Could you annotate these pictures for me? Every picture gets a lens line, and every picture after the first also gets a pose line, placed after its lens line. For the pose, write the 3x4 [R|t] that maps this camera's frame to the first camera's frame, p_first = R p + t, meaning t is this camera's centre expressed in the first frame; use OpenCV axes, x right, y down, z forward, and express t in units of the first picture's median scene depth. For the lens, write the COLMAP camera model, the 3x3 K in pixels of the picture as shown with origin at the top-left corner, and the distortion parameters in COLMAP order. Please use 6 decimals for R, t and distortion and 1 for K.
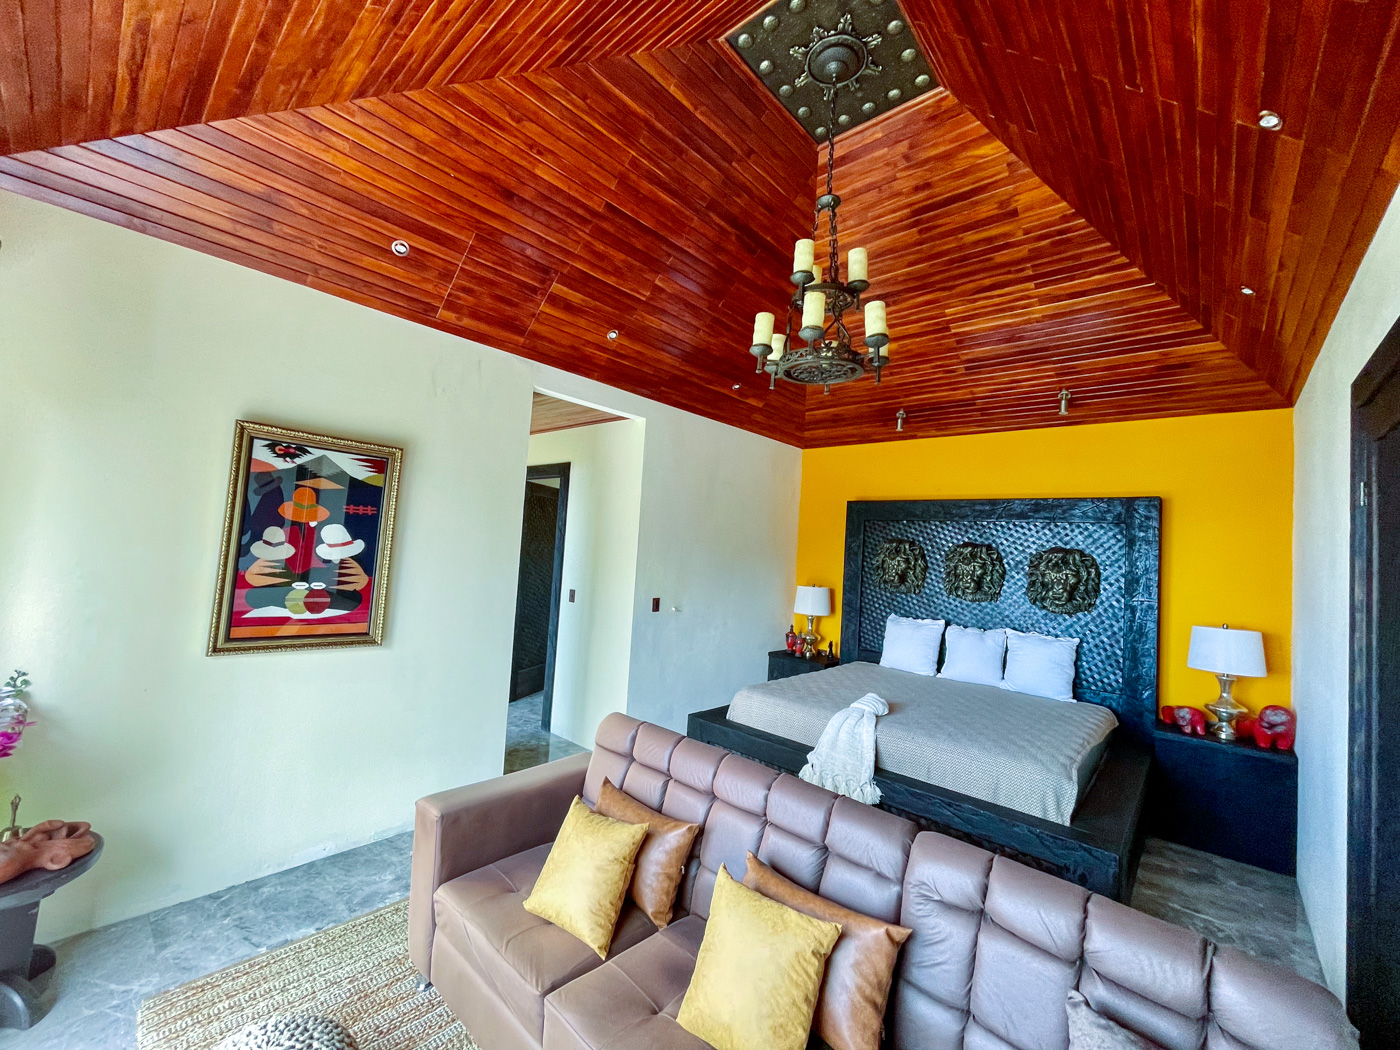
lens RADIAL K [[562.5, 0, 700.4], [0, 562.5, 512.2], [0, 0, 1]] dist [-0.003113, -0.000263]
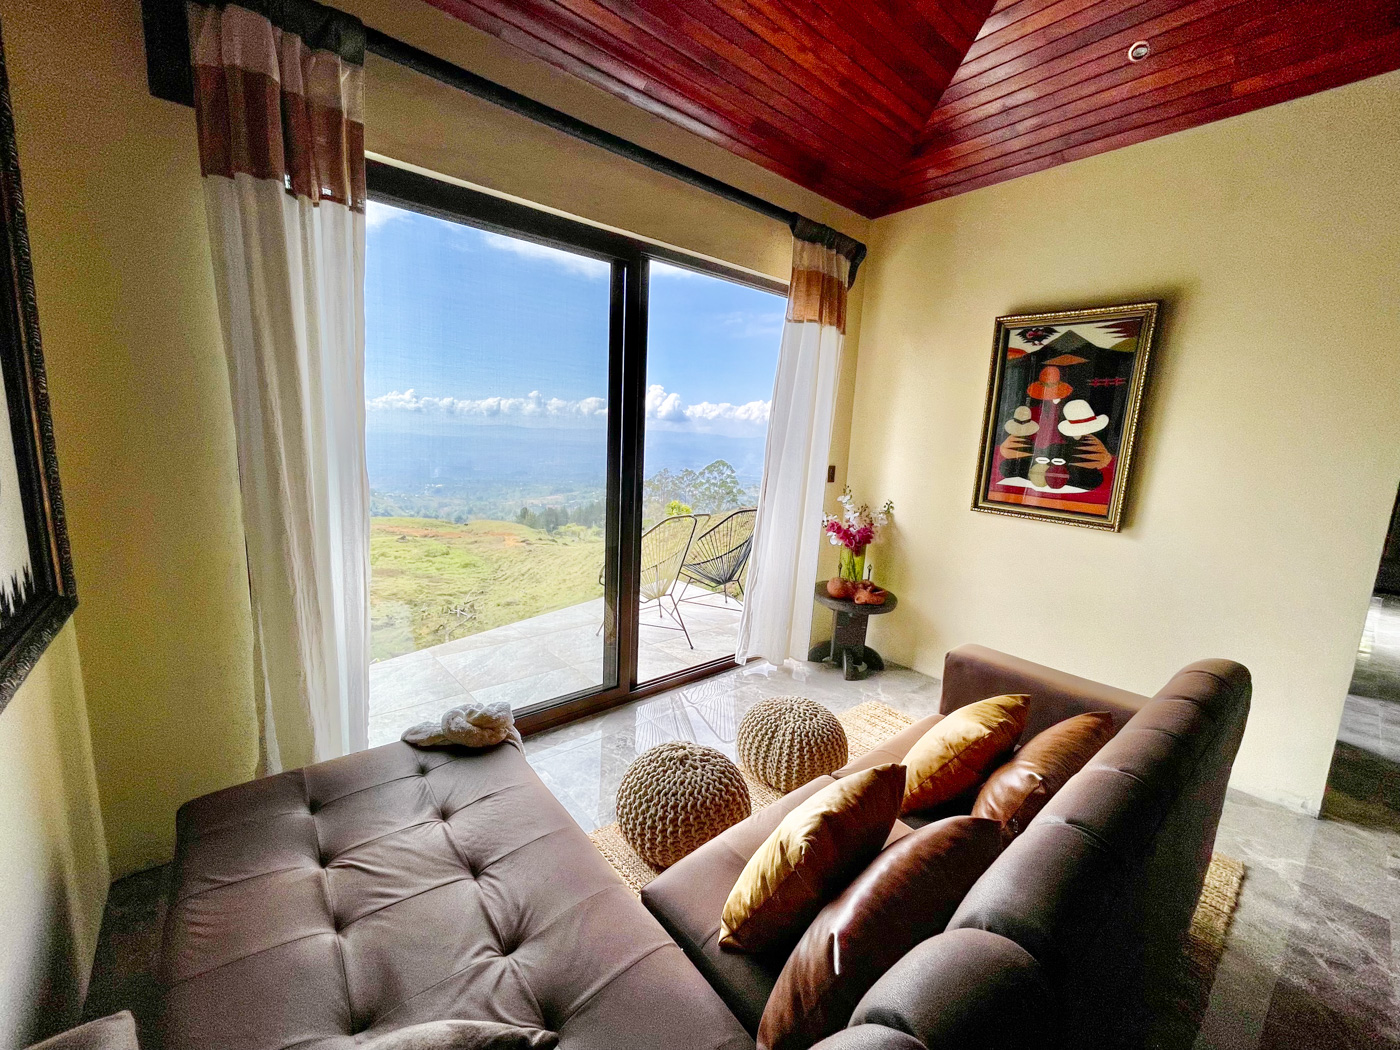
lens RADIAL K [[562.5, 0, 692.5], [0, 562.5, 525.9], [0, 0, 1]] dist [-0.003113, -0.000263]
pose [[-0.137856, 0.093521, -0.986027, 0.426205], [0.006091, 0.995593, 0.093577, 0.141959], [0.990434, 0.006894, -0.137818, 0.456719]]
